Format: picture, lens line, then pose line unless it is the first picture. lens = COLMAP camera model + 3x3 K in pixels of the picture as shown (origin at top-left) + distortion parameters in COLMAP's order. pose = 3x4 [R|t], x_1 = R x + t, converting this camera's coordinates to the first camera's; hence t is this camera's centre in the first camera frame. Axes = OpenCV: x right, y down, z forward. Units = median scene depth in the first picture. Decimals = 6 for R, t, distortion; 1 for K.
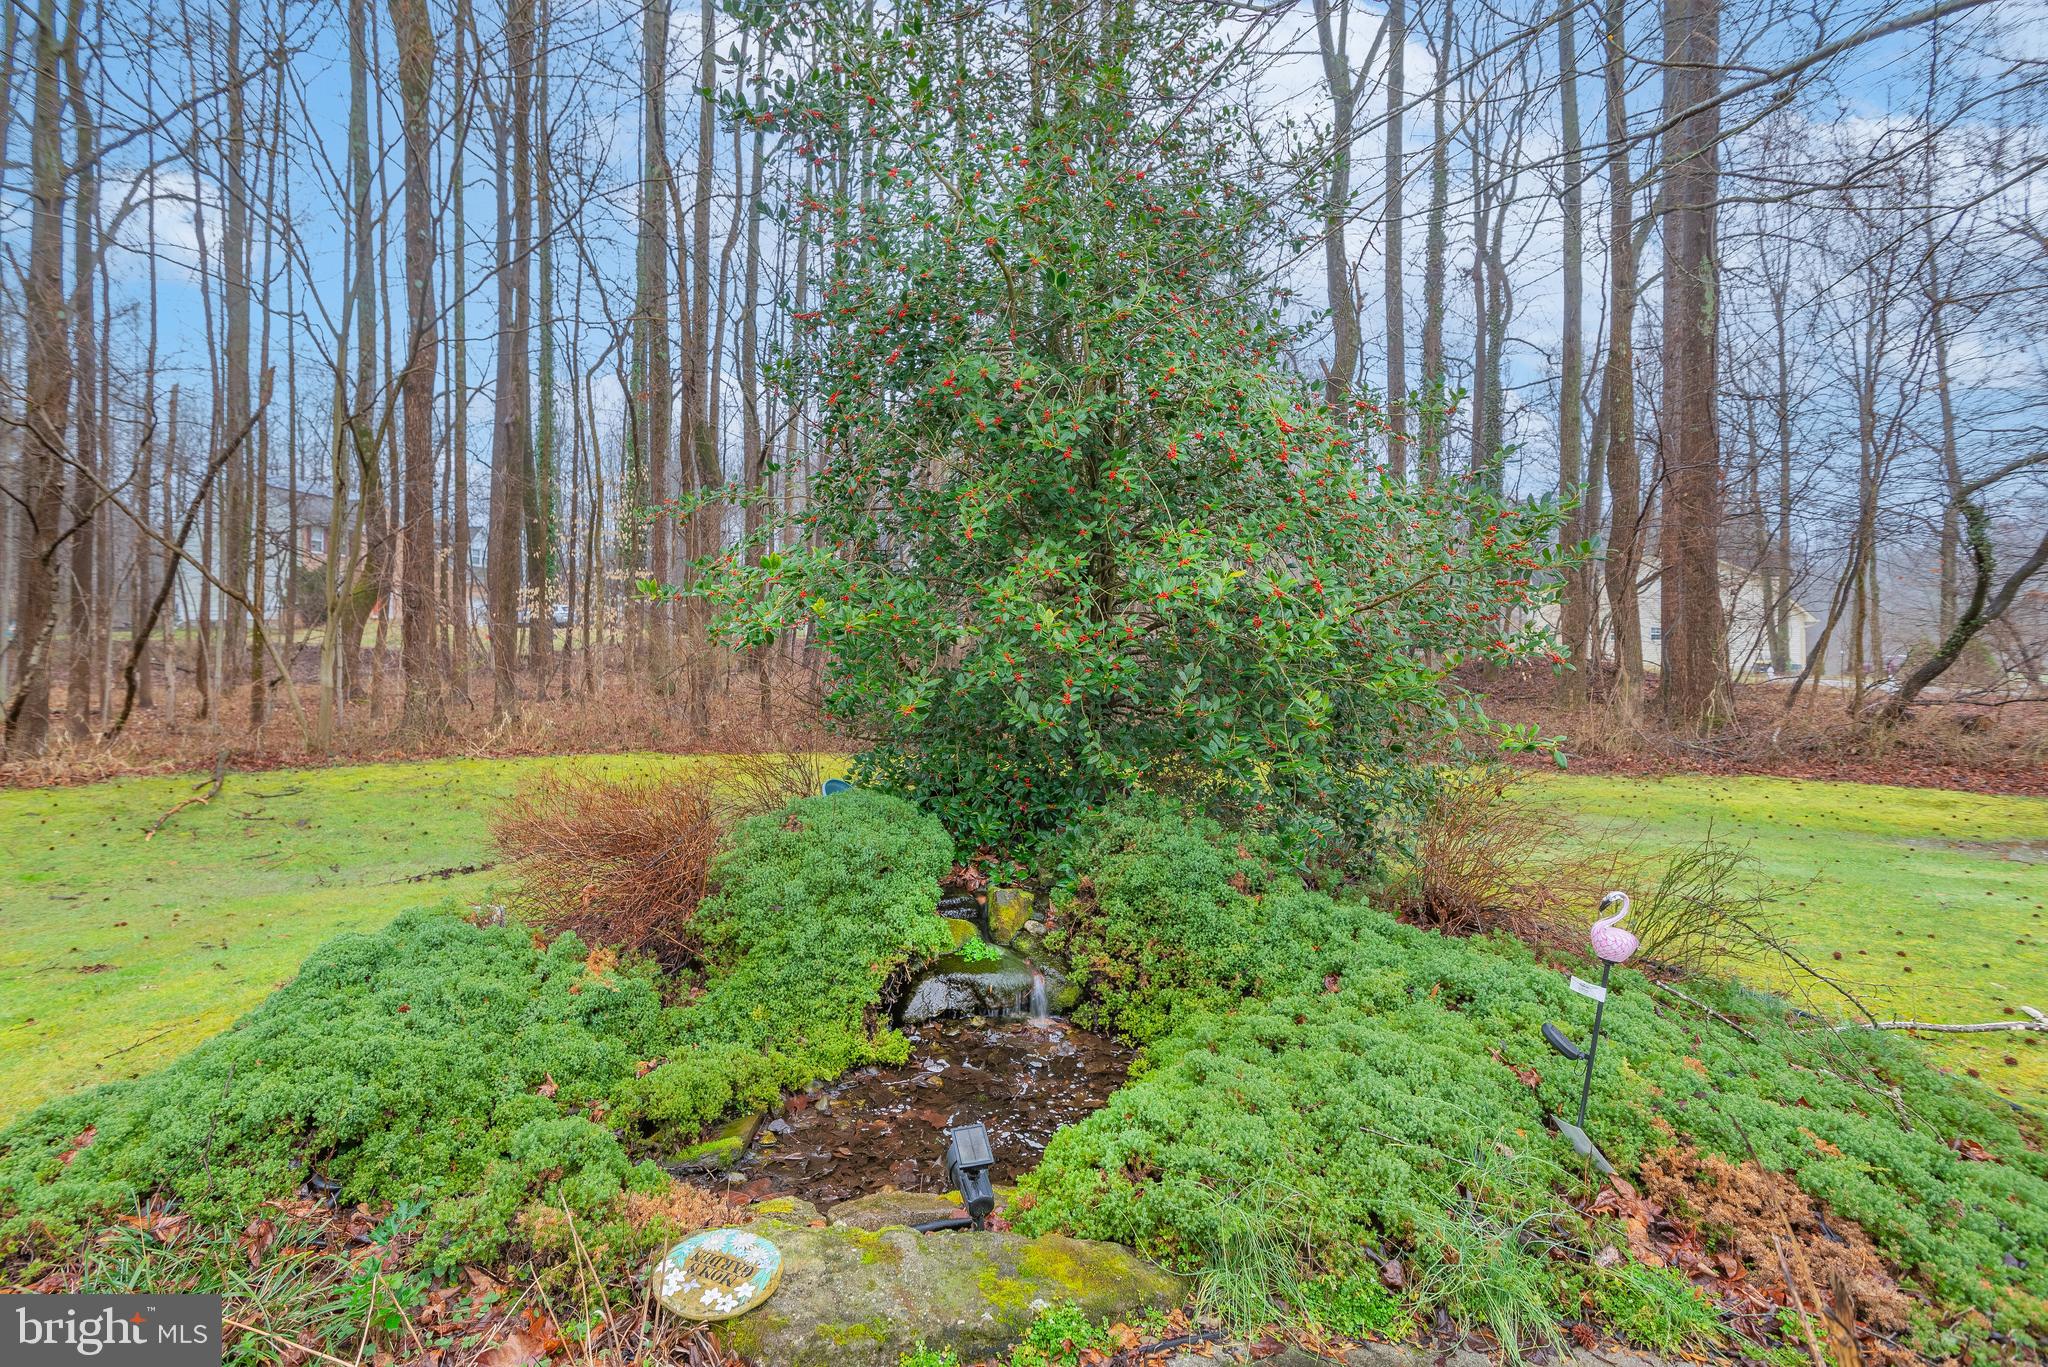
lens RADIAL K [[960.0, 0, 1011.4], [0, 960.0, 639.3], [0, 0, 1]] dist [0.004280, -0.000659]
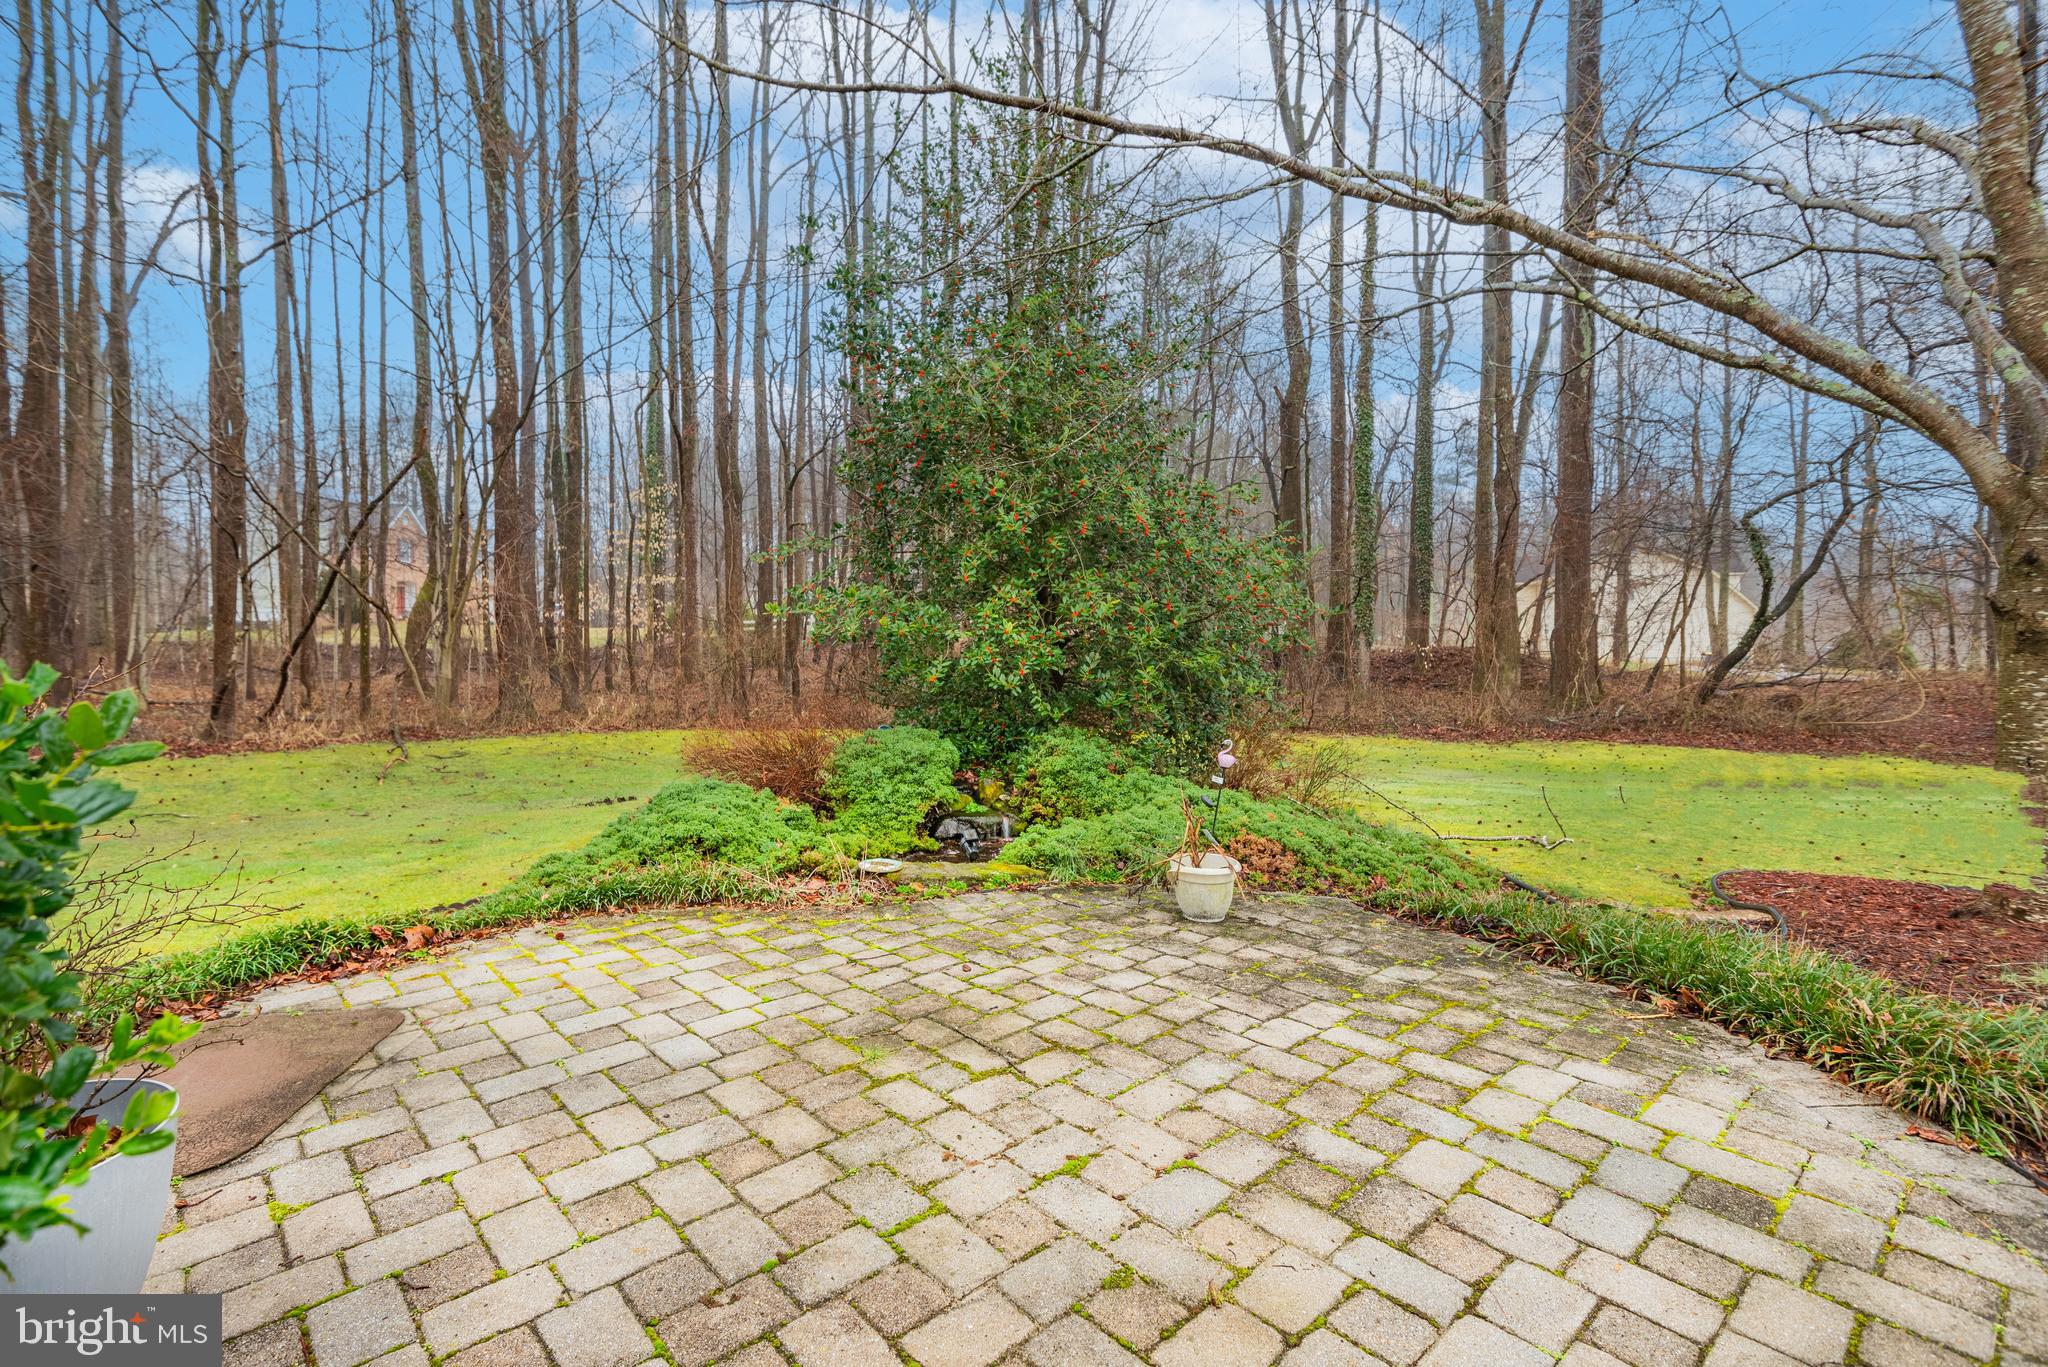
lens RADIAL K [[969.5, 0, 1026.9], [0, 969.5, 714.9], [0, 0, 1]] dist [0.011369, -0.000121]
pose [[0.999814, -0.006740, 0.018065, 0.034207], [0.005237, 0.996620, 0.081977, -0.006694], [-0.018557, -0.081867, 0.996471, -0.811220]]
